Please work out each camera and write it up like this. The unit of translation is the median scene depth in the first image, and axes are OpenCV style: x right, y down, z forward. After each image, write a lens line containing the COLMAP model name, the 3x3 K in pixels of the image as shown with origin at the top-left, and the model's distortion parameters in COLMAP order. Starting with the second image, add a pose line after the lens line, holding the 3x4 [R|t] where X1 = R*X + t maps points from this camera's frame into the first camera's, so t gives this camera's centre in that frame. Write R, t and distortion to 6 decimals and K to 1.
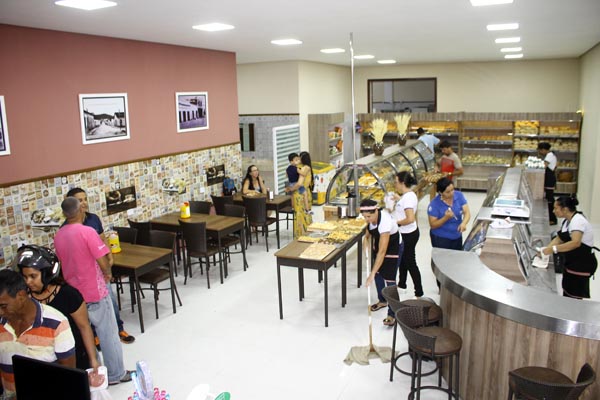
lens RADIAL K [[500.4, 0, 295.4], [0, 500.4, 194.1], [0, 0, 1]] dist [-0.162130, 0.137202]
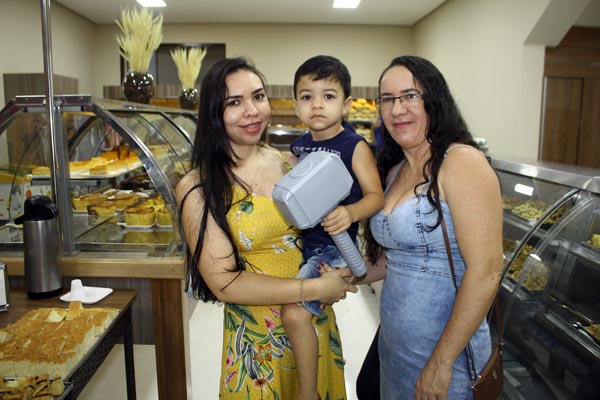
lens RADIAL K [[498.7, 0, 292.5], [0, 498.7, 193.2], [0, 0, 1]] dist [-0.160853, 0.133912]
pose [[0.893068, -0.024914, 0.449232, 0.107091], [0.050956, 0.997642, -0.045971, 0.010212], [-0.447027, 0.063947, 0.892232, 0.649953]]
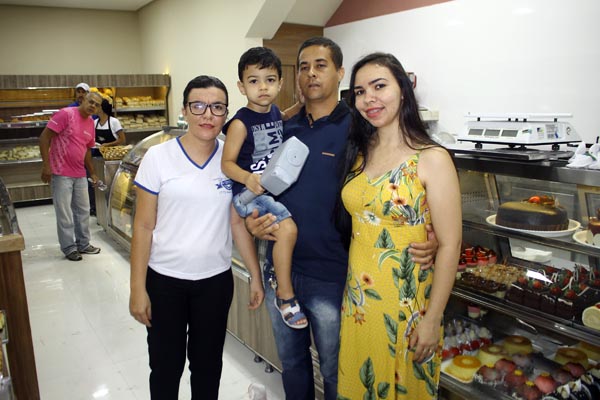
lens RADIAL K [[540.4, 0, 298.4], [0, 540.4, 194.1], [0, 0, 1]] dist [-0.151147, 0.130663]
pose [[0.534464, -0.121499, 0.836413, -0.003928], [0.167950, 0.985146, 0.035785, 0.021917], [-0.828336, 0.121350, 0.546930, 0.578334]]
